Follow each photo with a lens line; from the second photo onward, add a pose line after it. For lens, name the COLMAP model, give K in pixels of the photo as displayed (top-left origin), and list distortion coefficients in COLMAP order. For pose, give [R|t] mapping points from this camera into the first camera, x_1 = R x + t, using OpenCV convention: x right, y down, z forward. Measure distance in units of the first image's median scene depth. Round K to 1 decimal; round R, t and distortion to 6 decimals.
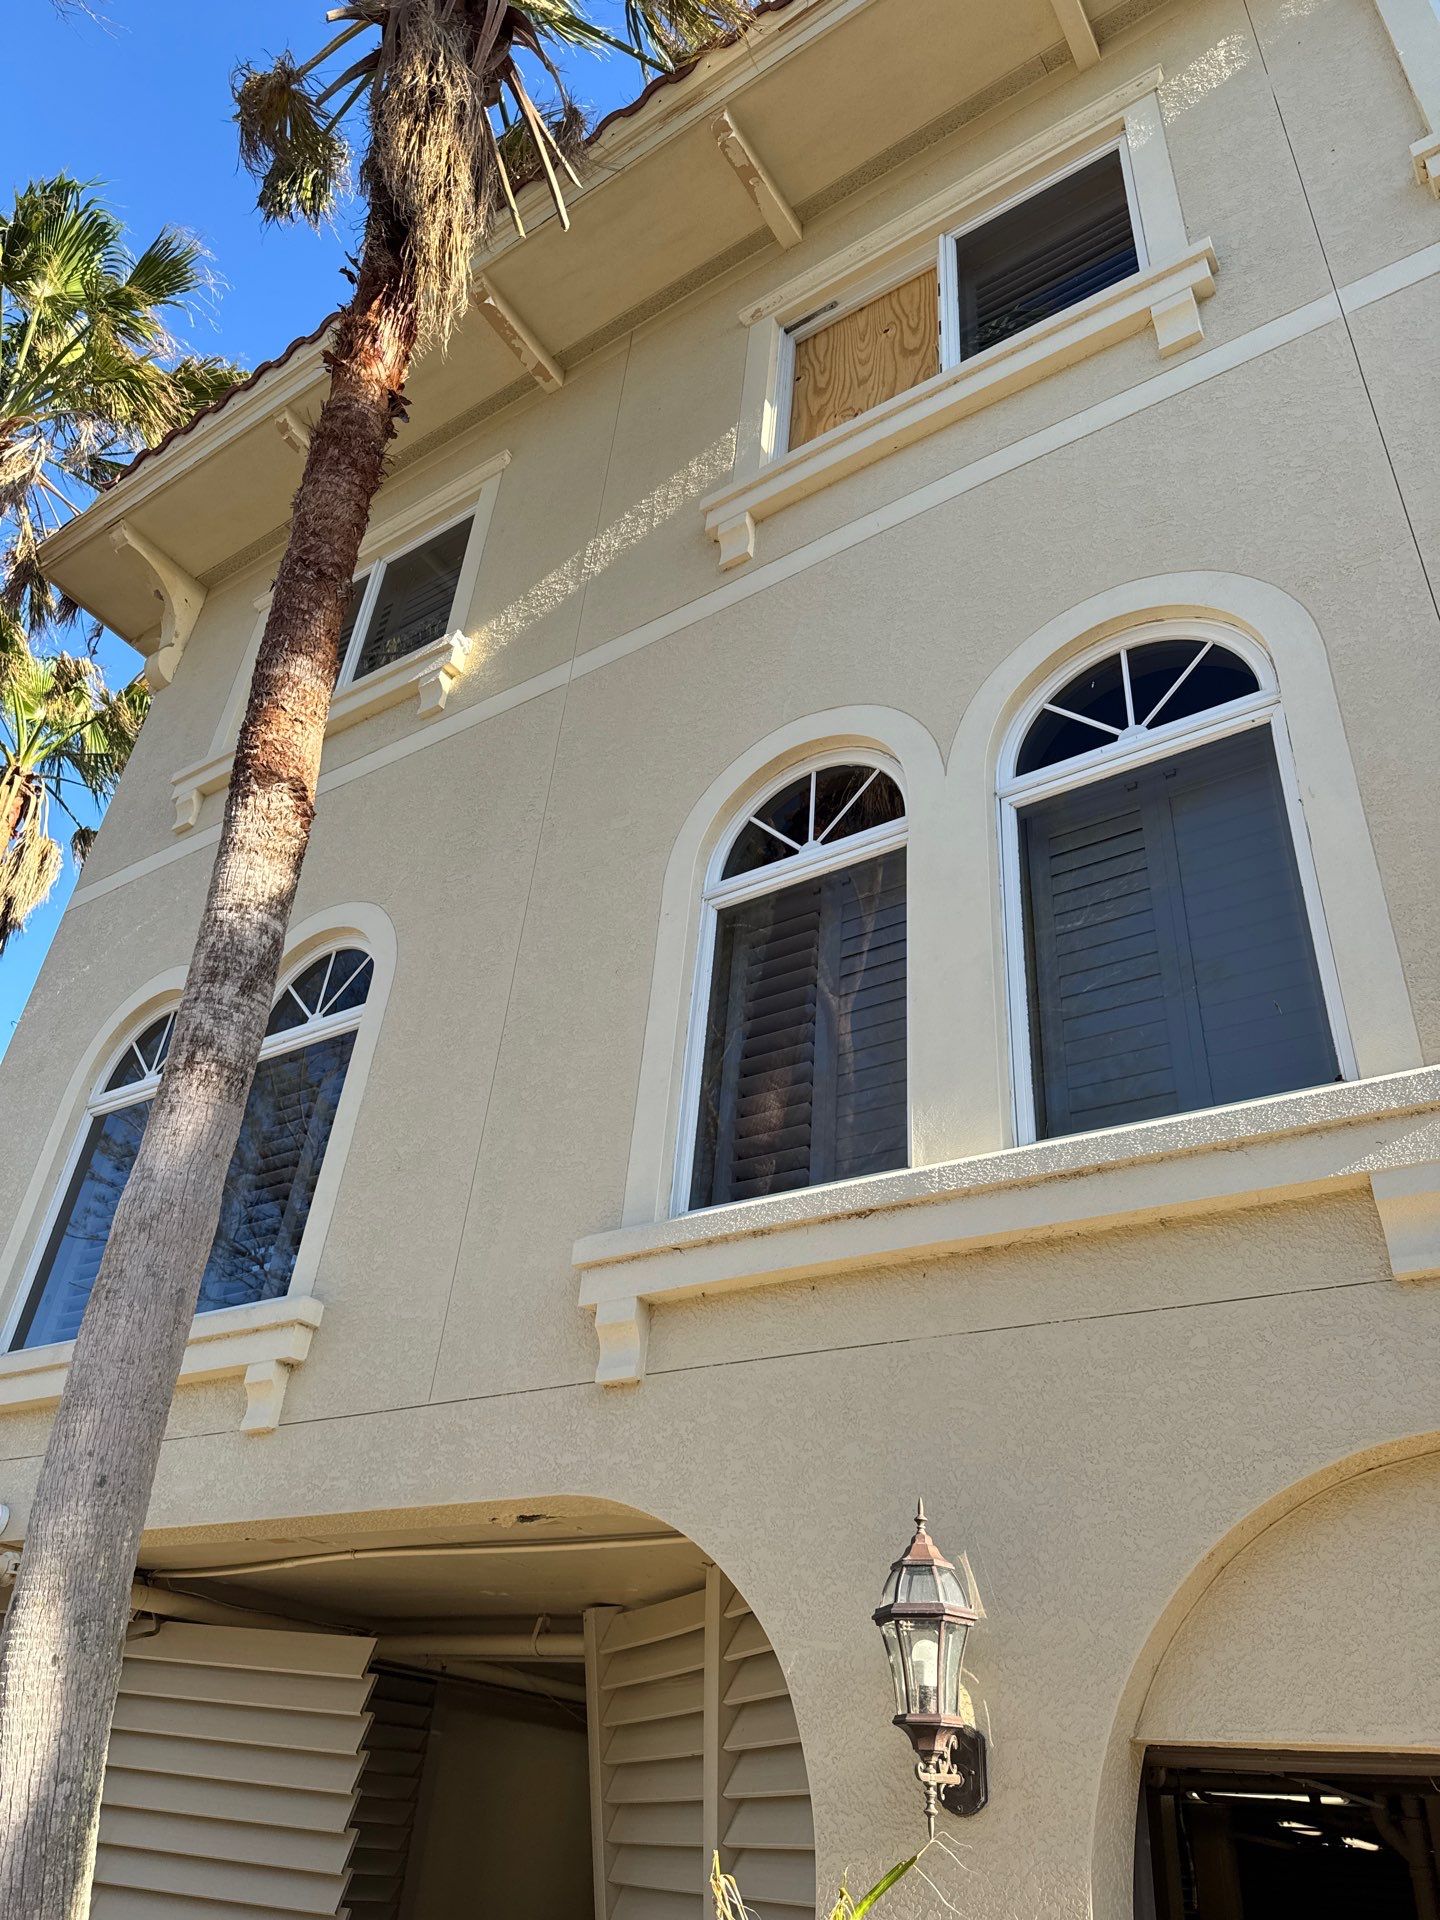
lens RADIAL K [[1342.4, 0, 720.0], [0, 1342.4, 960.0], [0, 0, 1]] dist [0.087364, -0.138656]
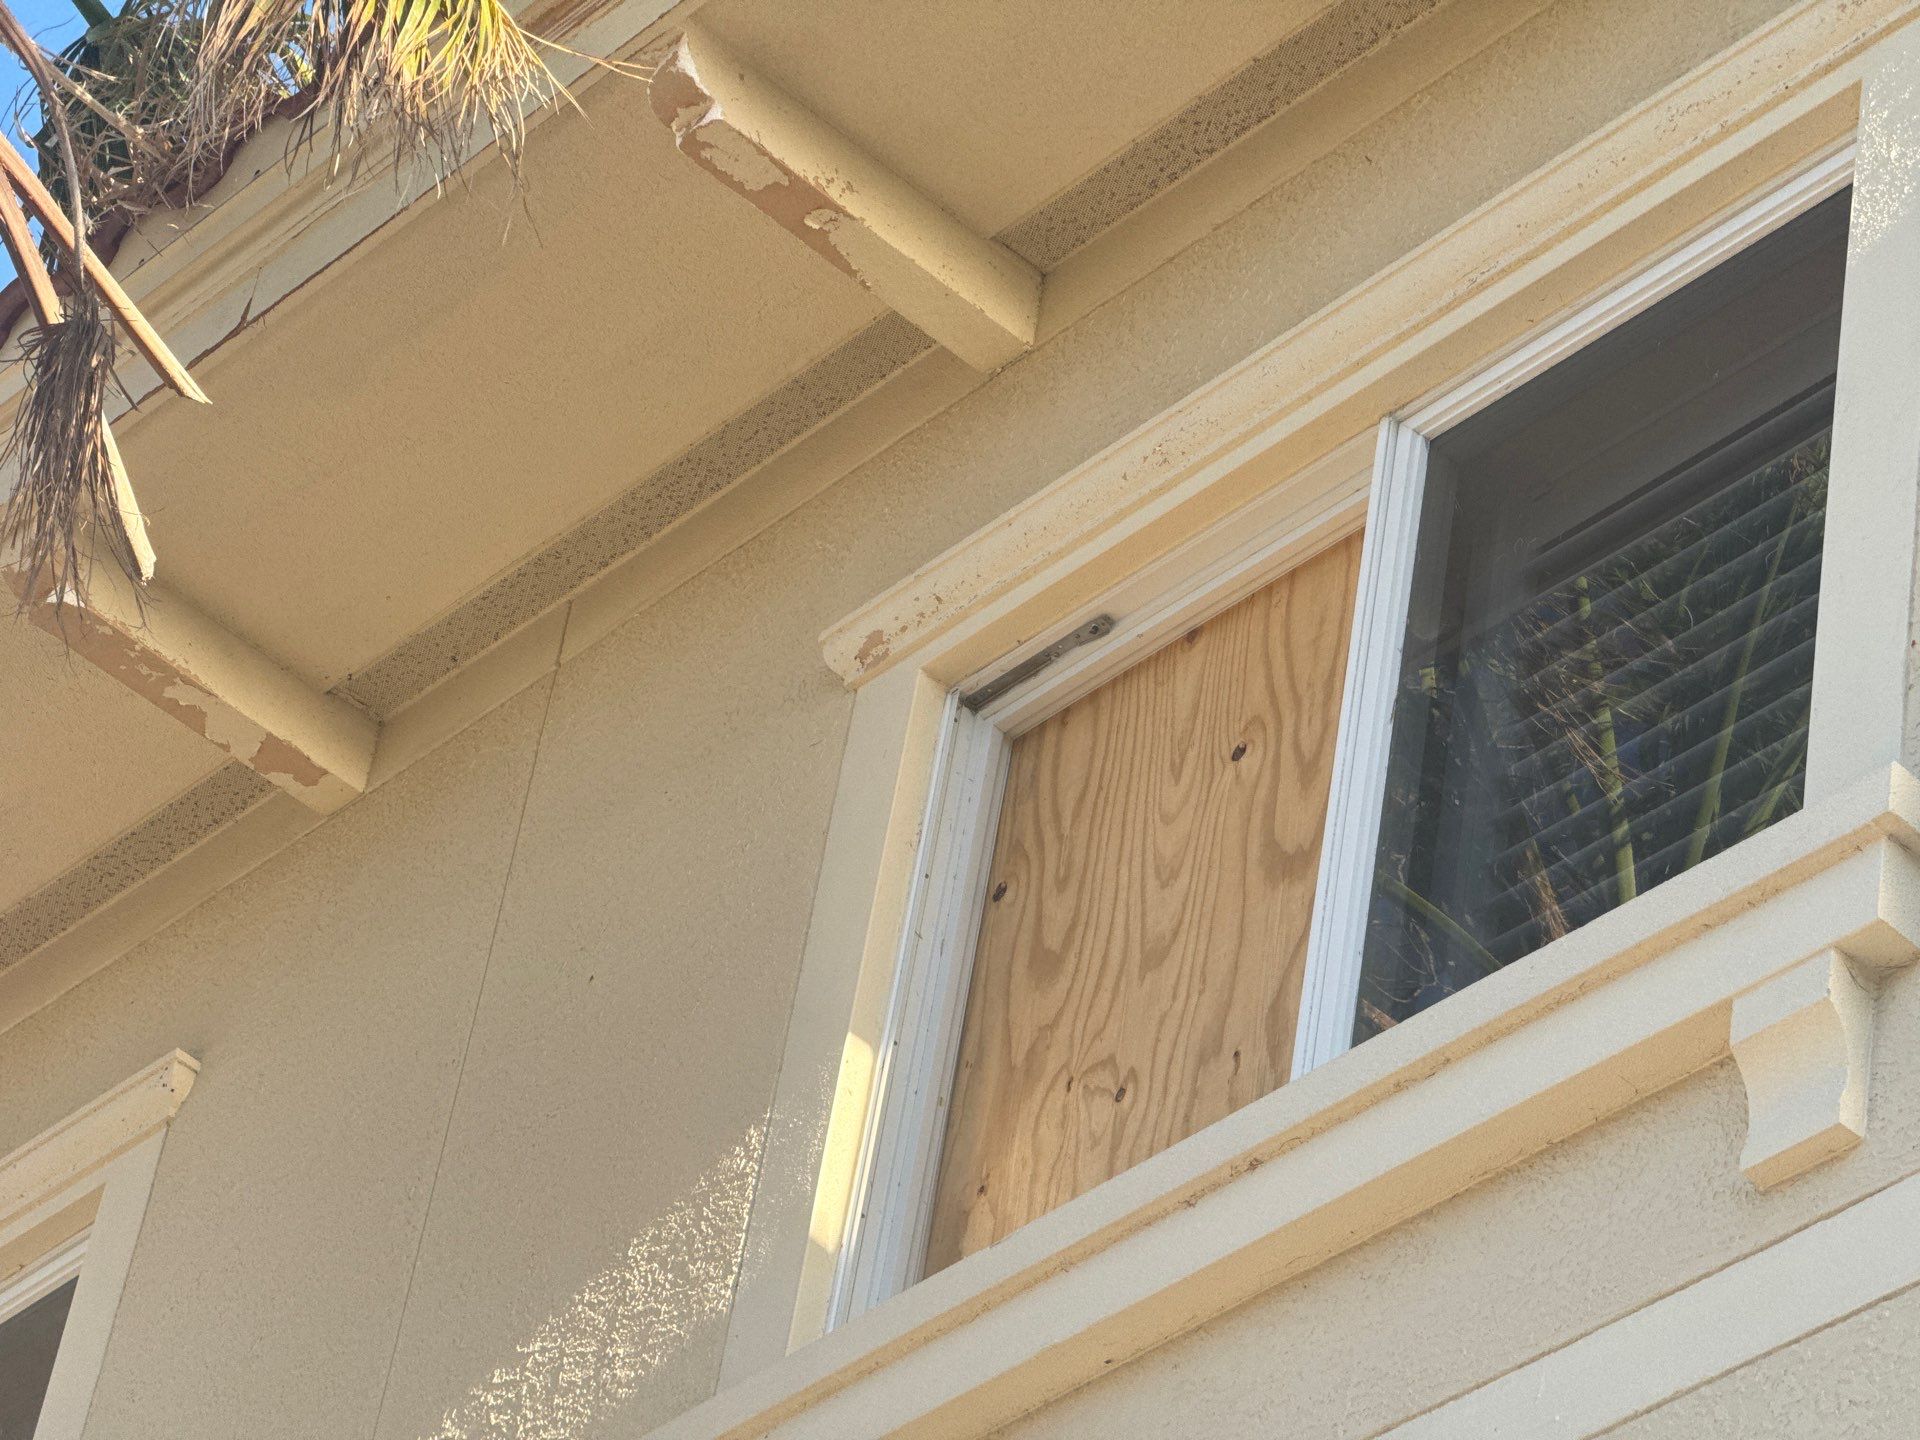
lens RADIAL K [[6760.5, 0, 960.0], [0, 6760.5, 720.0], [0, 0, 1]] dist [0.090857, 1.035725]
pose [[0.969260, -0.108725, -0.220712, 0.370503], [0.073421, 0.984006, -0.162303, -0.233705], [0.234828, 0.141109, 0.961740, -0.382263]]
